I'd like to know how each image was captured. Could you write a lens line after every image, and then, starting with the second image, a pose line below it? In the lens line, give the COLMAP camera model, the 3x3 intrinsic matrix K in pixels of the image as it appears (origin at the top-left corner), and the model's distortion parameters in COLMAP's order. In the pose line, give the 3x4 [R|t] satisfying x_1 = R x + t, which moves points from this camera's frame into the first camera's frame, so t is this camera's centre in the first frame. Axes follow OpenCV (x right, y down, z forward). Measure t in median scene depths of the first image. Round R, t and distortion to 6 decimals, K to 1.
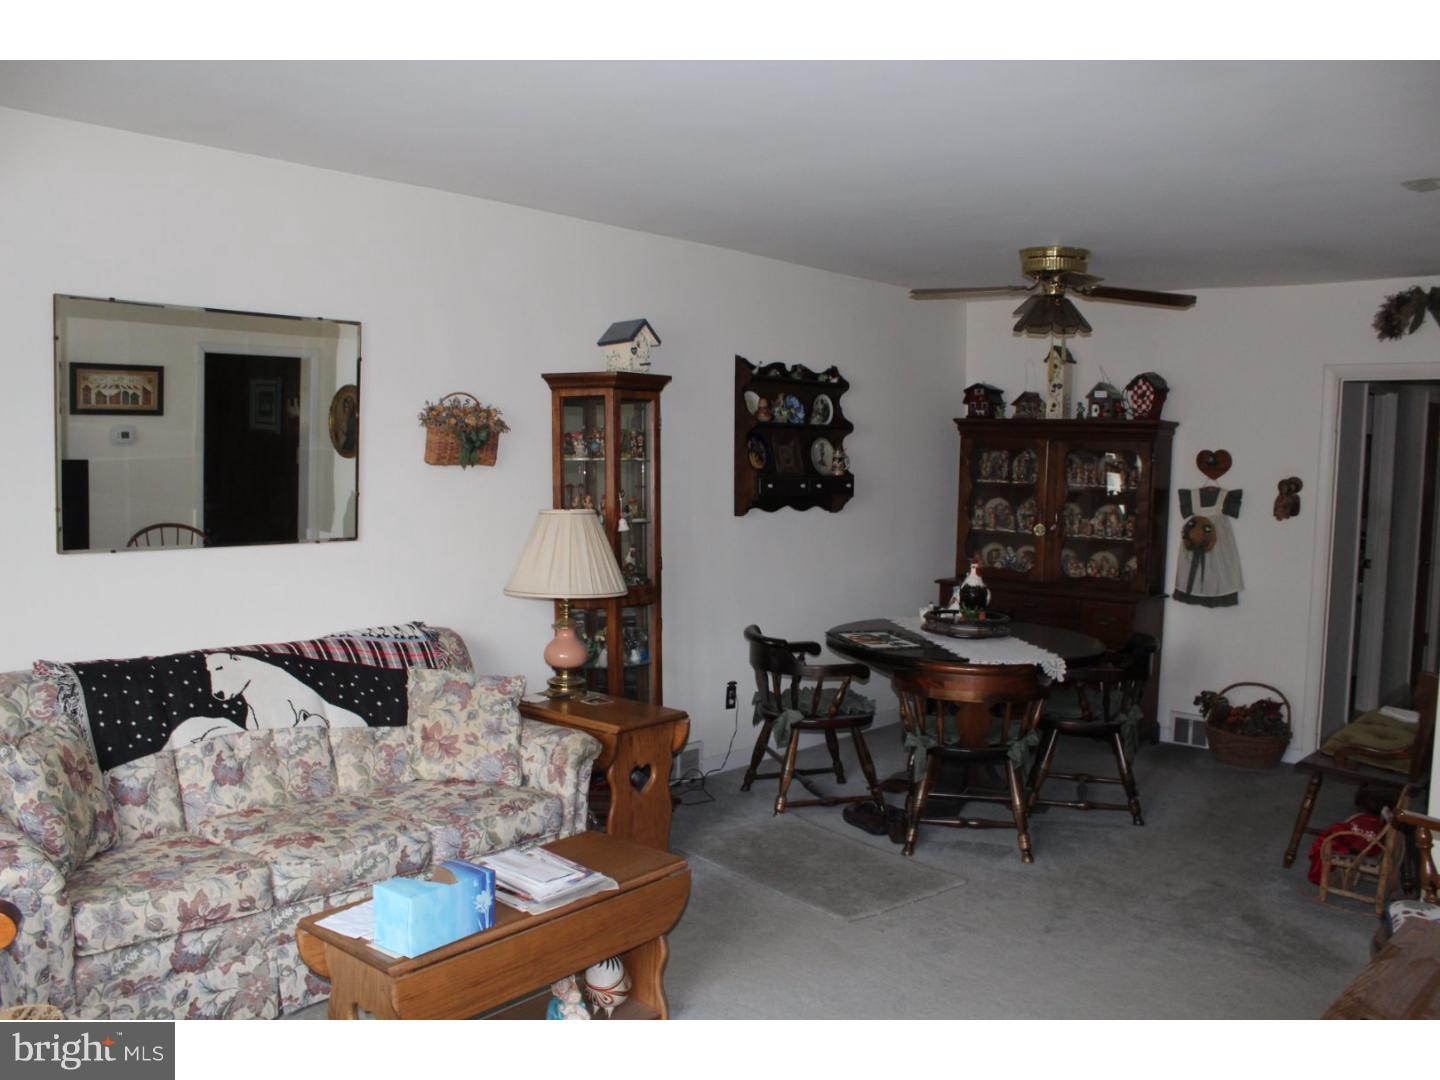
lens RADIAL K [[1222.4, 0, 720.0], [0, 1222.4, 540.0], [0, 0, 1]] dist [-0.104648, 0.017351]
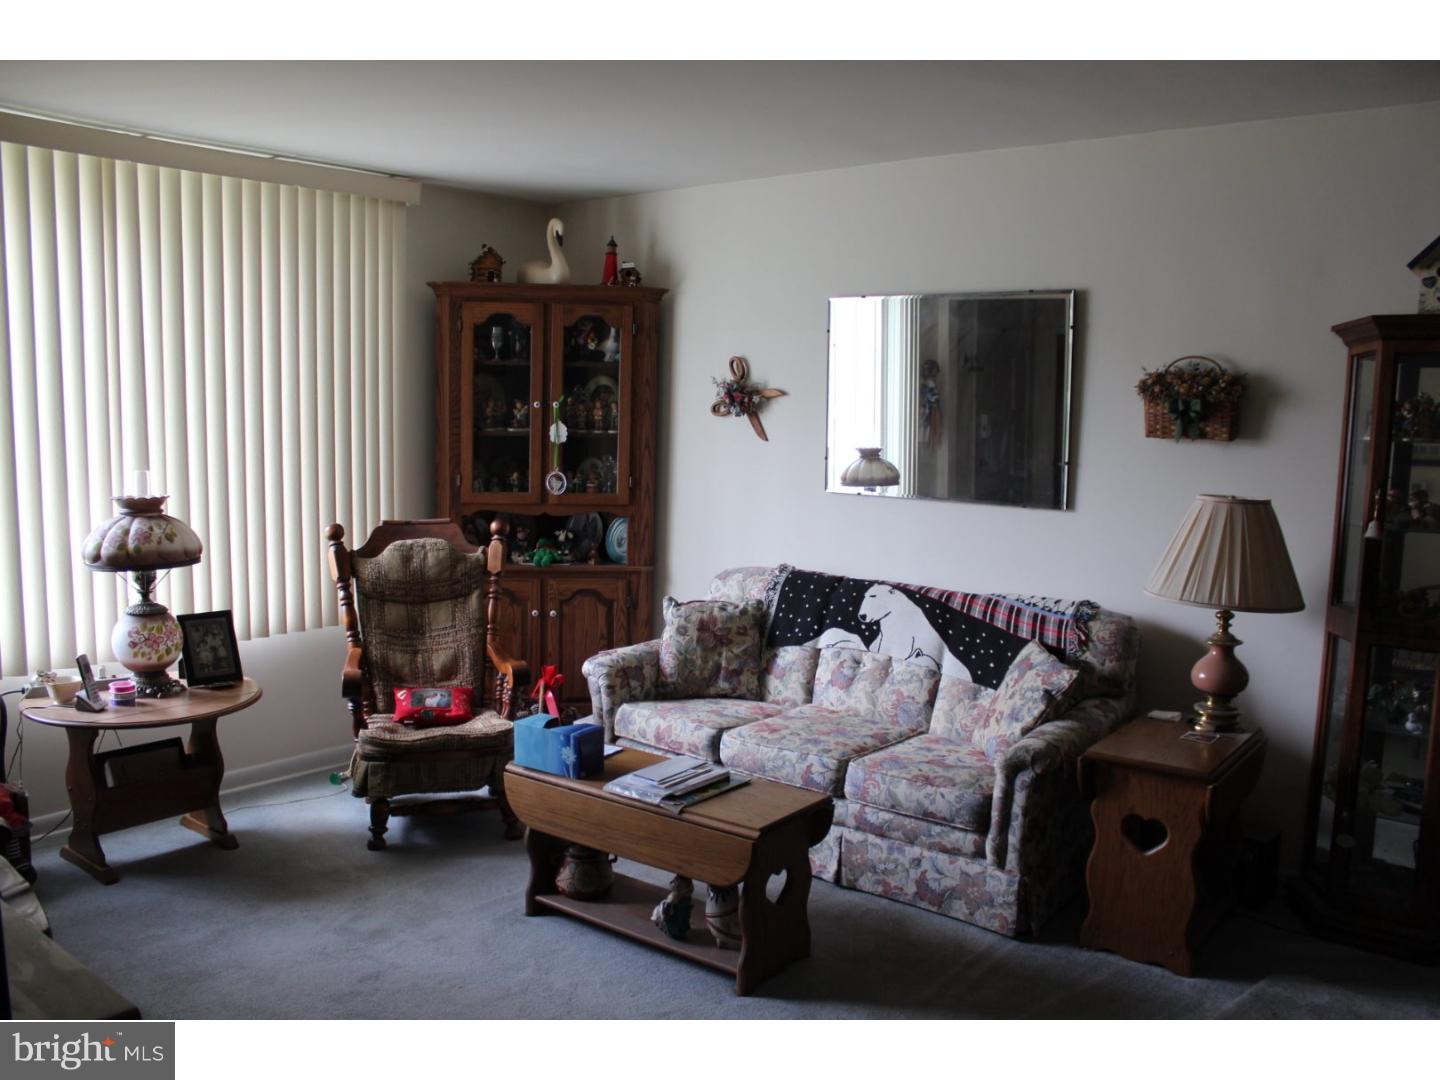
lens RADIAL K [[1222.4, 0, 720.0], [0, 1222.4, 540.0], [0, 0, 1]] dist [-0.104648, 0.017351]
pose [[0.049900, 0.092676, -0.994445, 0.772205], [-0.092520, 0.991833, 0.087790, -0.041413], [0.994460, 0.087625, 0.058067, 0.756563]]
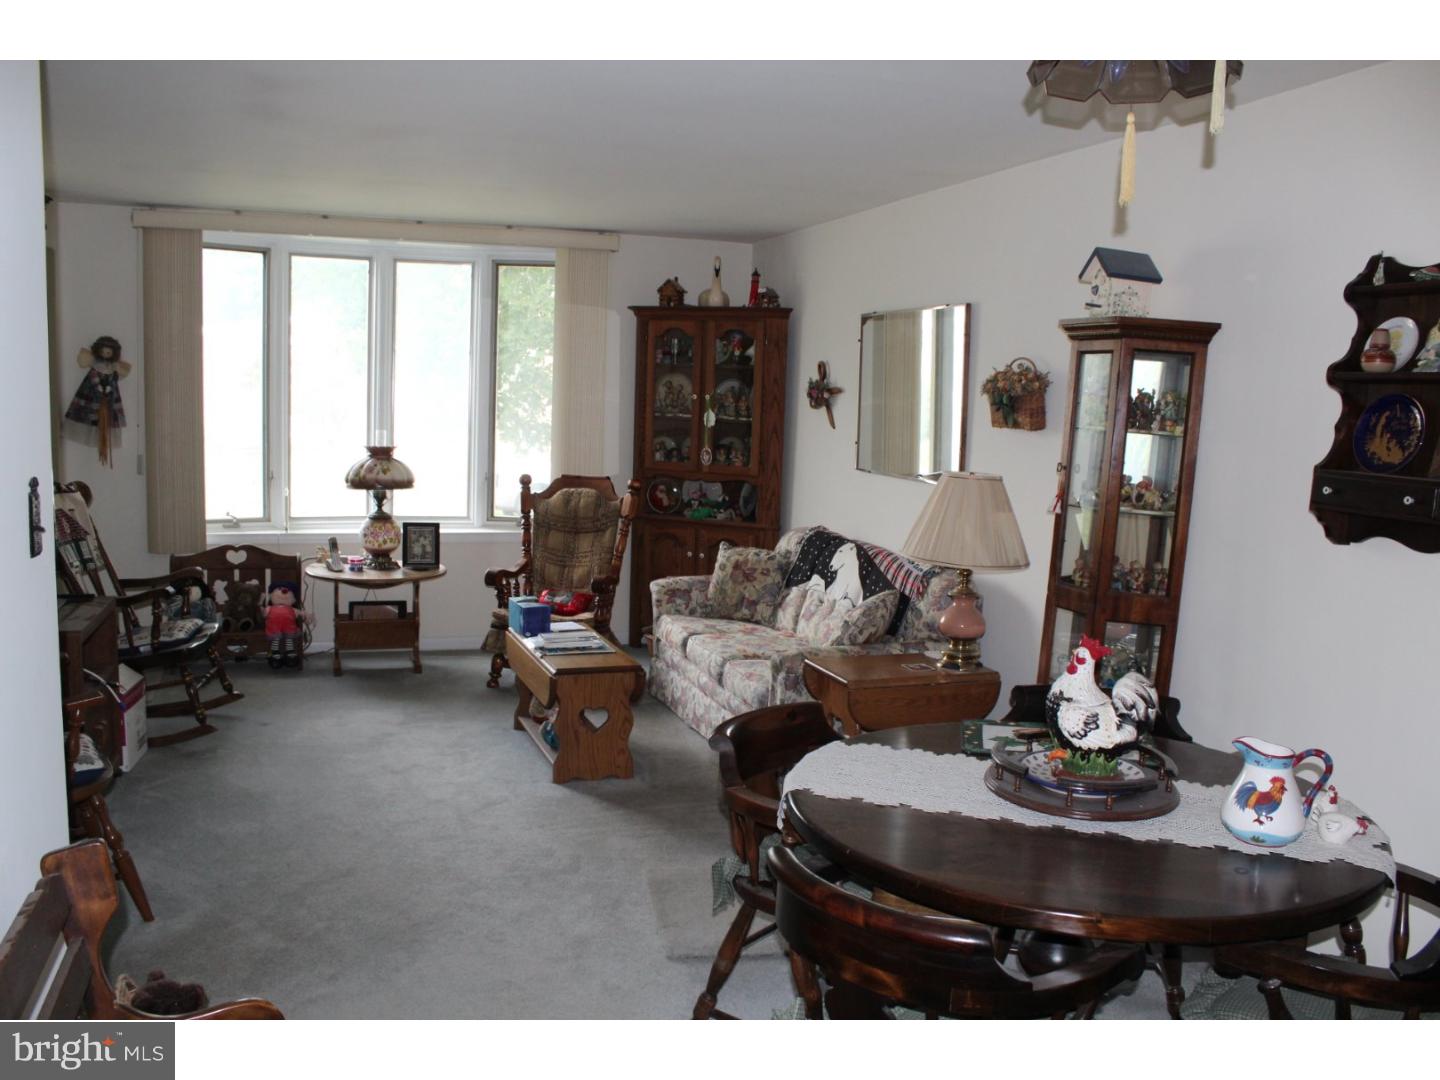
lens RADIAL K [[1222.4, 0, 720.0], [0, 1222.4, 540.0], [0, 0, 1]] dist [-0.104648, 0.017351]
pose [[-0.488874, 0.067887, -0.869709, 0.973949], [-0.111386, 0.983949, 0.139416, -0.102252], [0.865214, 0.165030, -0.473466, 1.563688]]
